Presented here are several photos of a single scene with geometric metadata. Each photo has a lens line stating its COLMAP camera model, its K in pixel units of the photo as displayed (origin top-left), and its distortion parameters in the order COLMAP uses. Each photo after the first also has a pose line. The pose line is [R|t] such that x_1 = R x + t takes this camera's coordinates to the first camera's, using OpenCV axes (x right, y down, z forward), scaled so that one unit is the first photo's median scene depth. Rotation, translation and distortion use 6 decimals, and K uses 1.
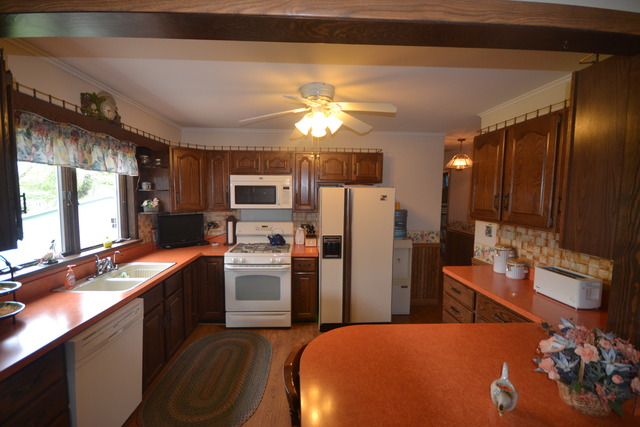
lens RADIAL K [[284.0, 0, 319.3], [0, 284.0, 217.4], [0, 0, 1]] dist [-0.002560, -0.002289]
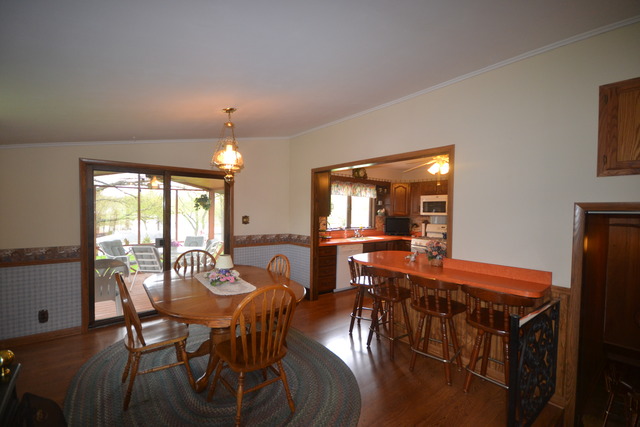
lens RADIAL K [[284.0, 0, 324.3], [0, 284.0, 213.9], [0, 0, 1]] dist [-0.002560, -0.002289]
pose [[0.604500, 0.008869, -0.796556, 0.790786], [-0.074464, 0.996189, -0.045419, 0.094470], [0.793117, 0.086771, 0.602856, -0.563695]]
